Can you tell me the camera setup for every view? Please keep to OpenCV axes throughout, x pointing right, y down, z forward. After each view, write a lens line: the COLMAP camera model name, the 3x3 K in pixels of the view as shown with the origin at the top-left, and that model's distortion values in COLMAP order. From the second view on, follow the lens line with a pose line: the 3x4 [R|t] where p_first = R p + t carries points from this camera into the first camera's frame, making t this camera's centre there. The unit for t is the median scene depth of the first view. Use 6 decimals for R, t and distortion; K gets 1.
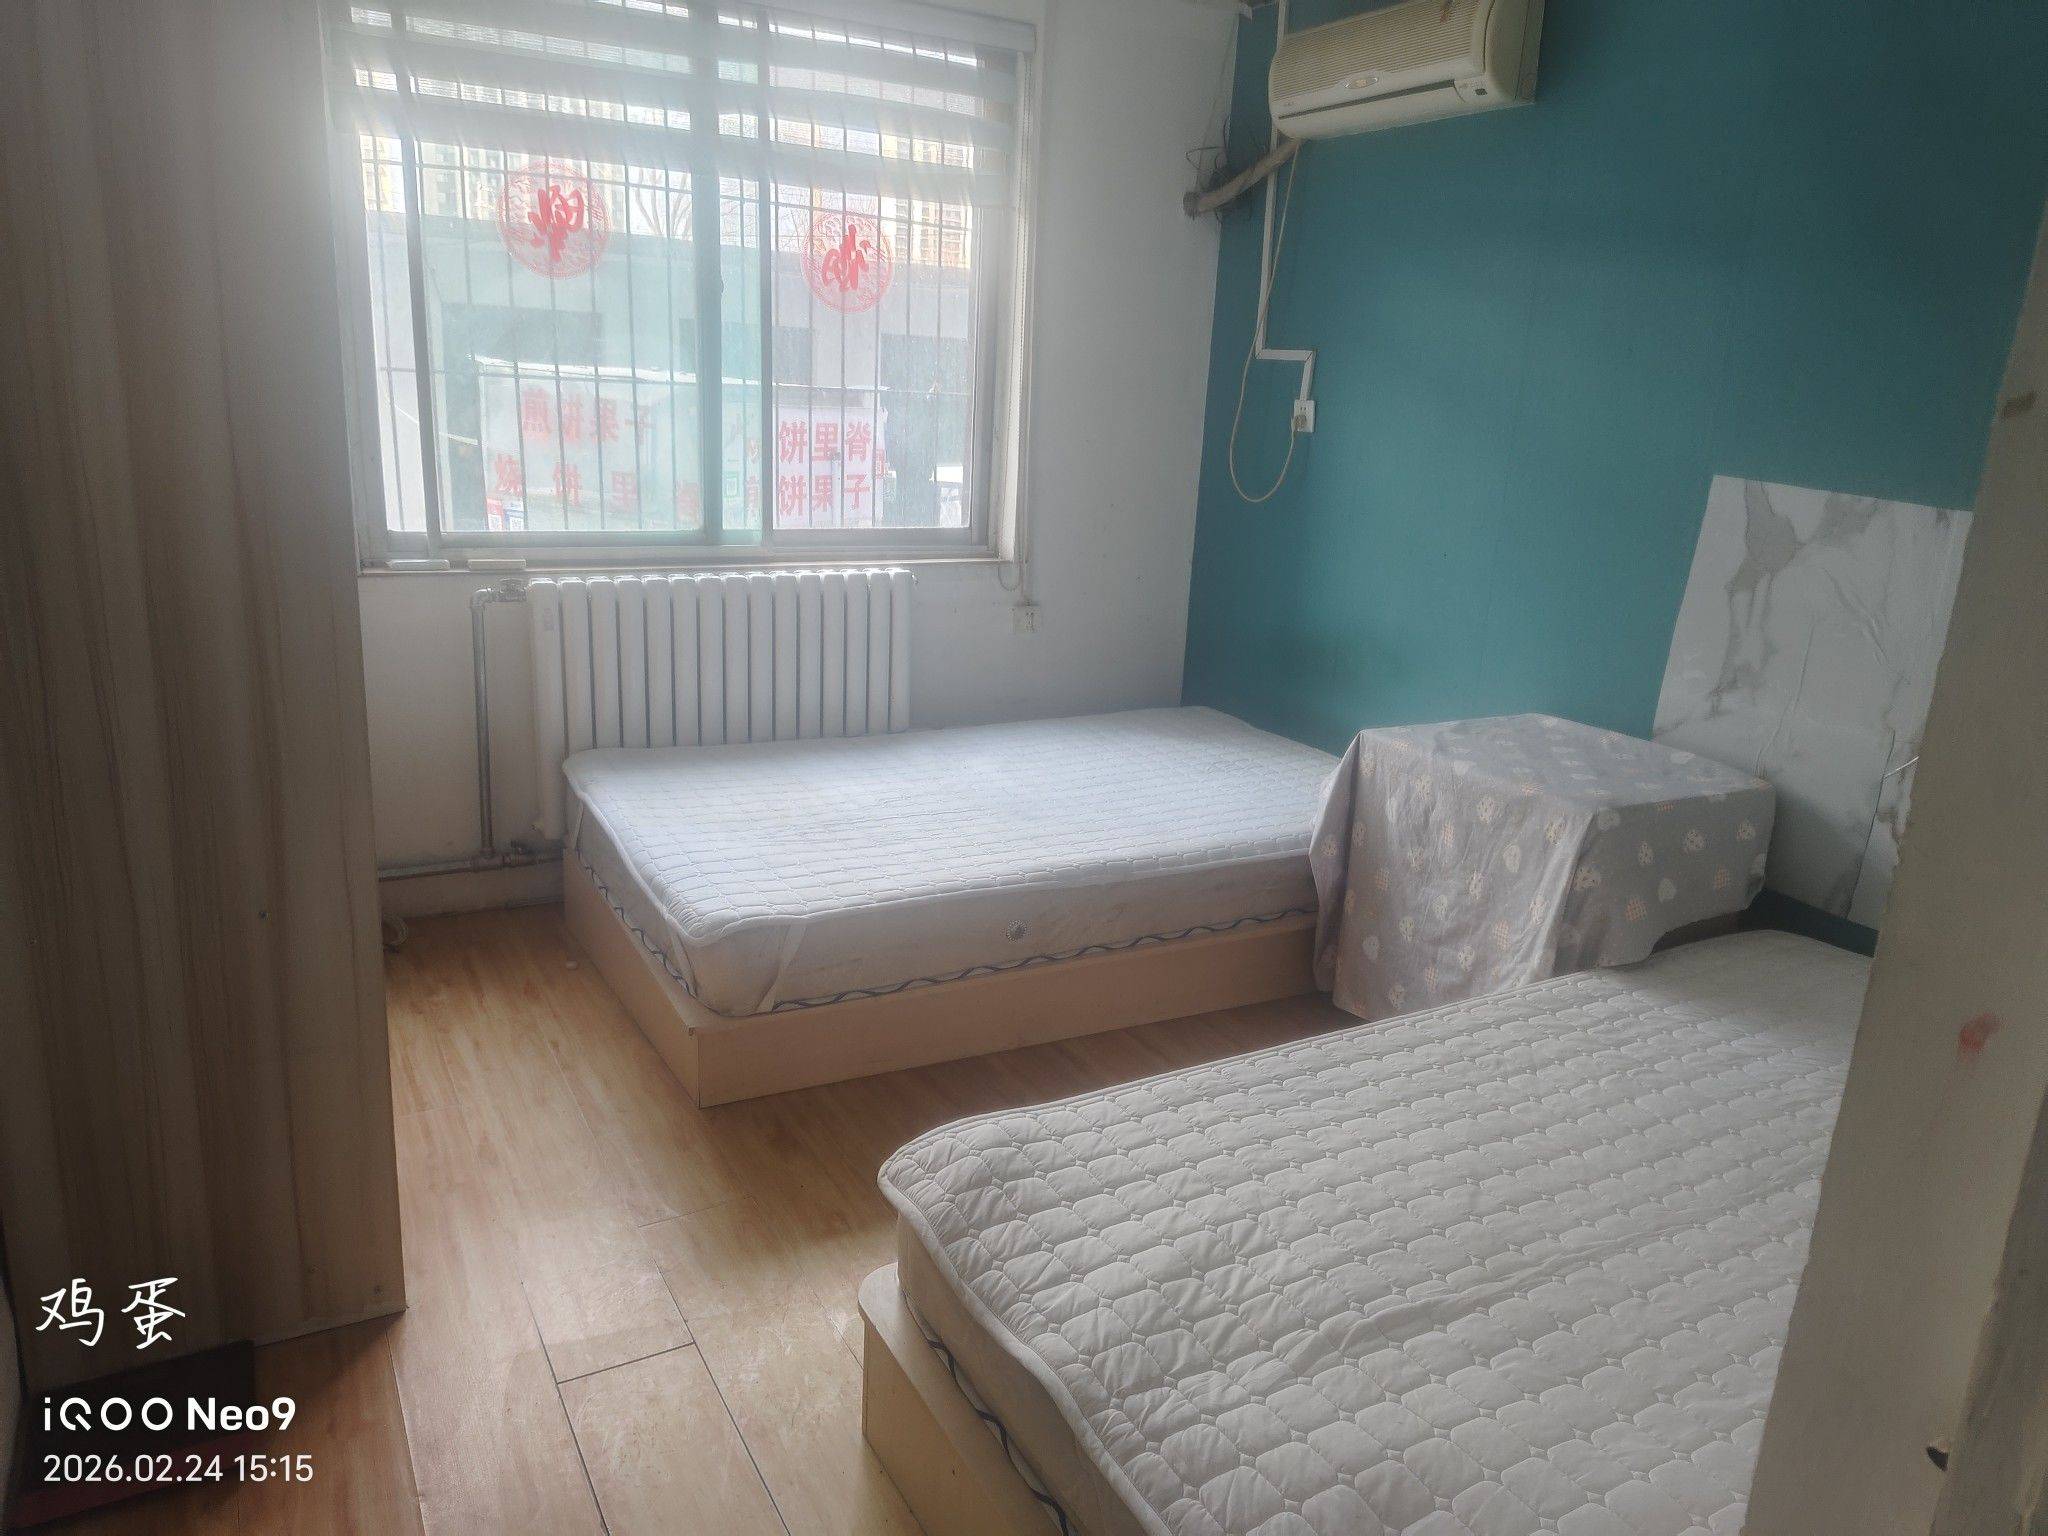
lens RADIAL K [[1372.6, 0, 1024.0], [0, 1372.6, 768.0], [0, 0, 1]] dist [0.002213, -0.004927]
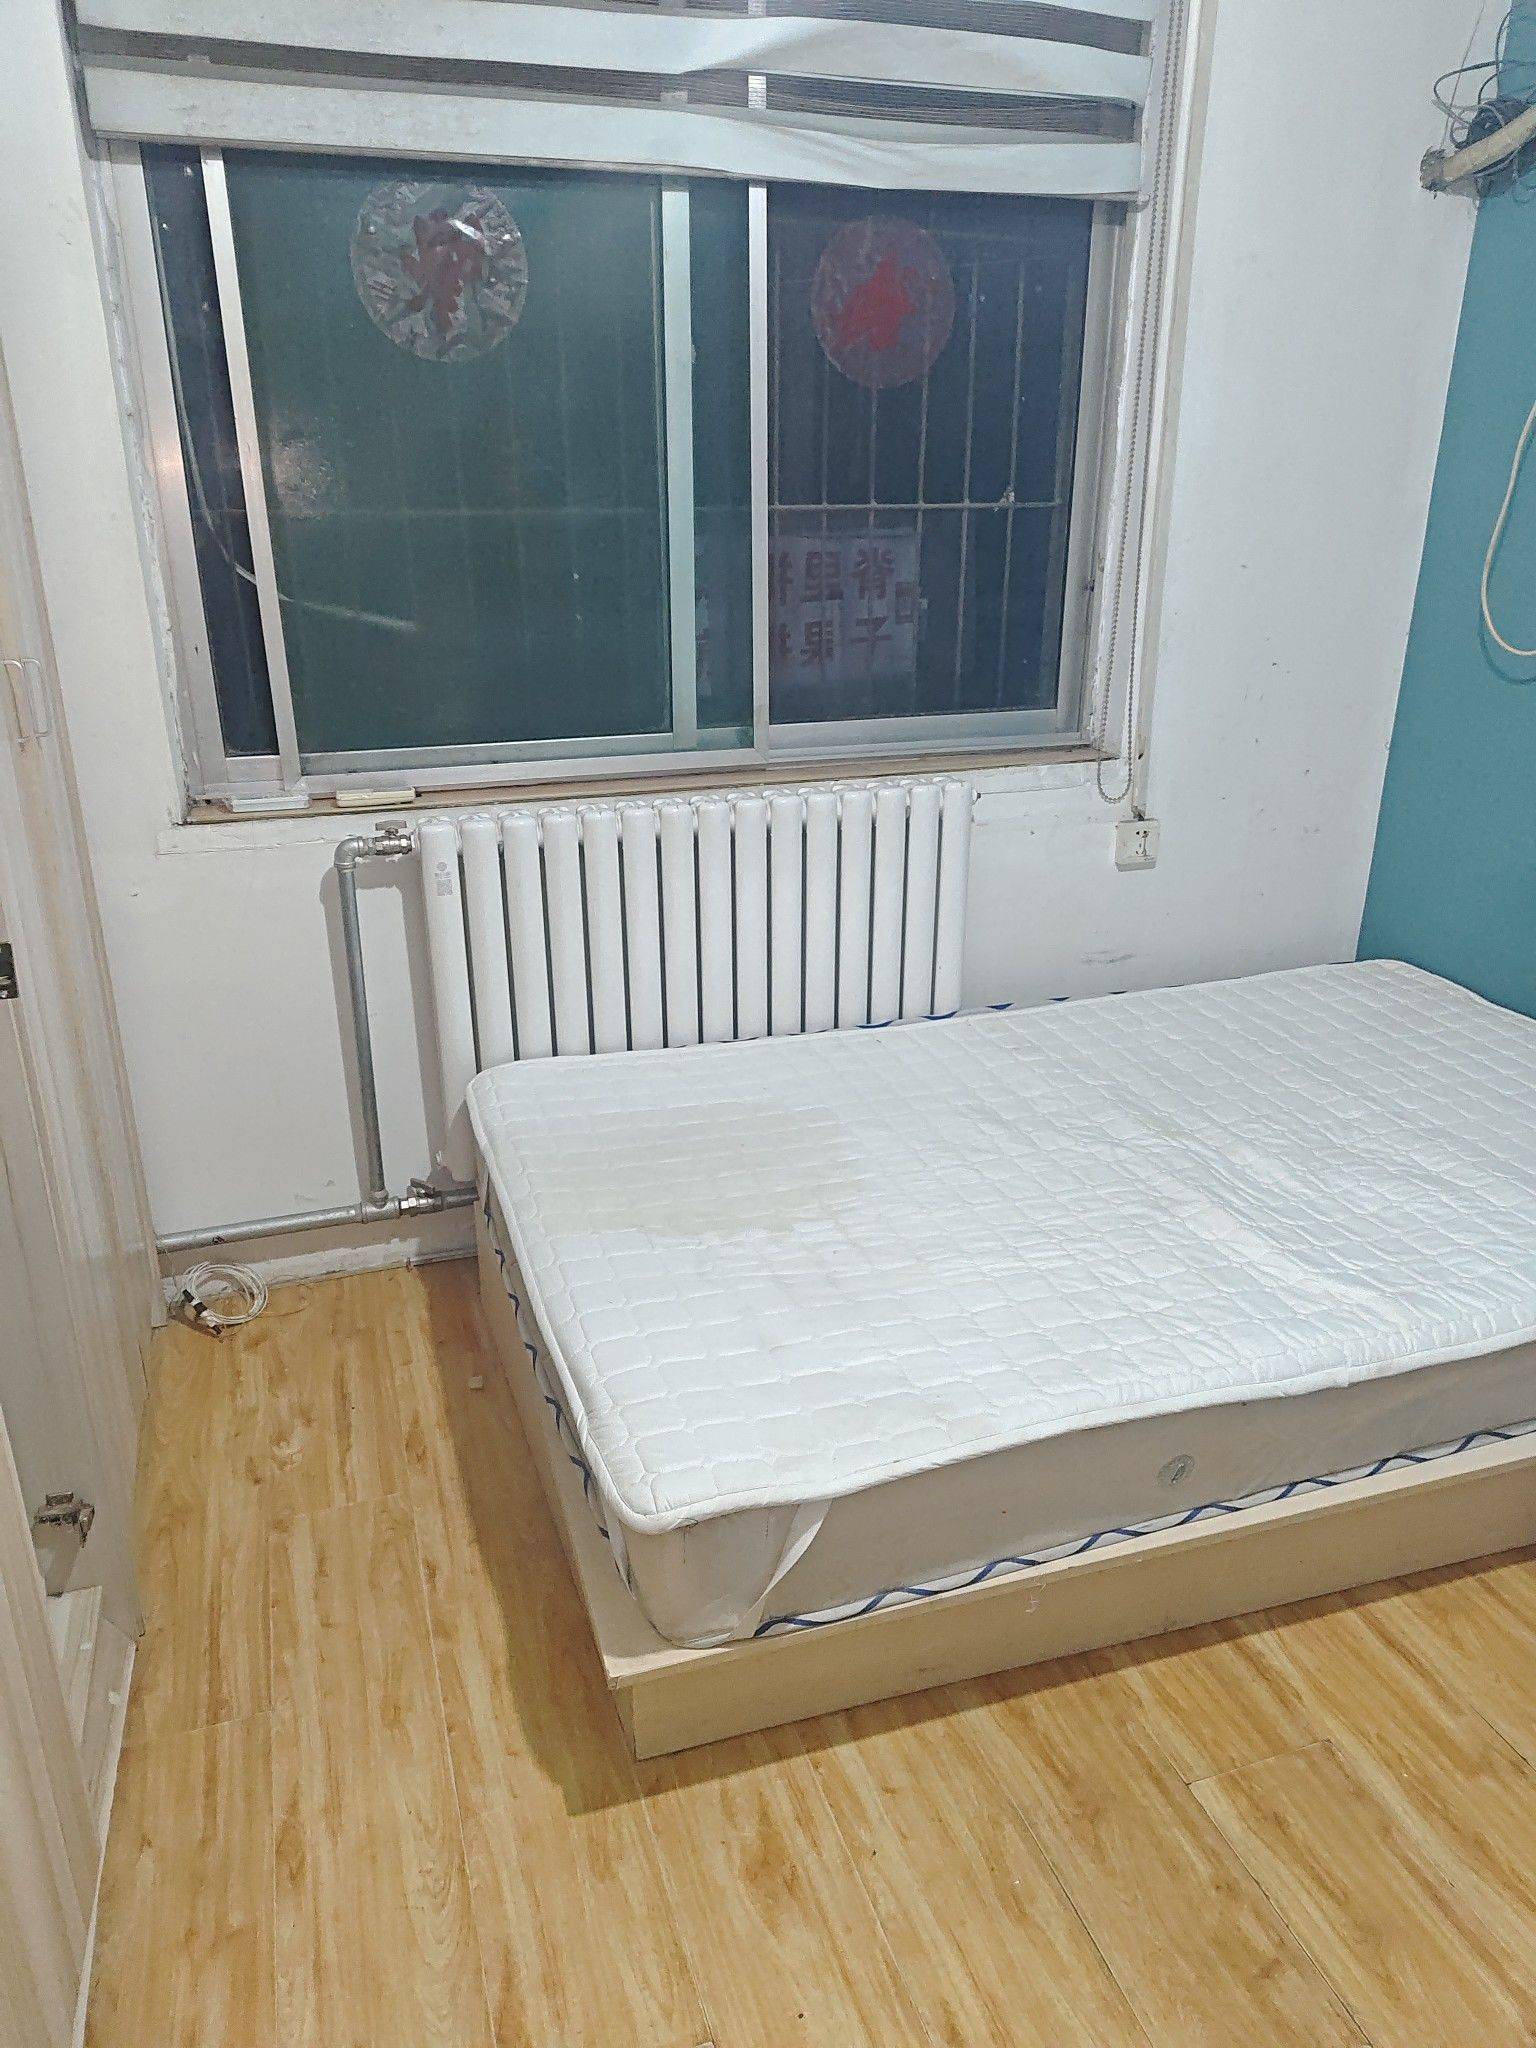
lens RADIAL K [[1372.6, 0, 768.0], [0, 1372.6, 1024.0], [0, 0, 1]] dist [0.002213, -0.004927]
pose [[0.981688, 0.023113, -0.189090, -0.049383], [-0.003844, 0.994814, 0.101639, -0.091054], [0.190458, -0.099051, 0.976685, 0.306221]]
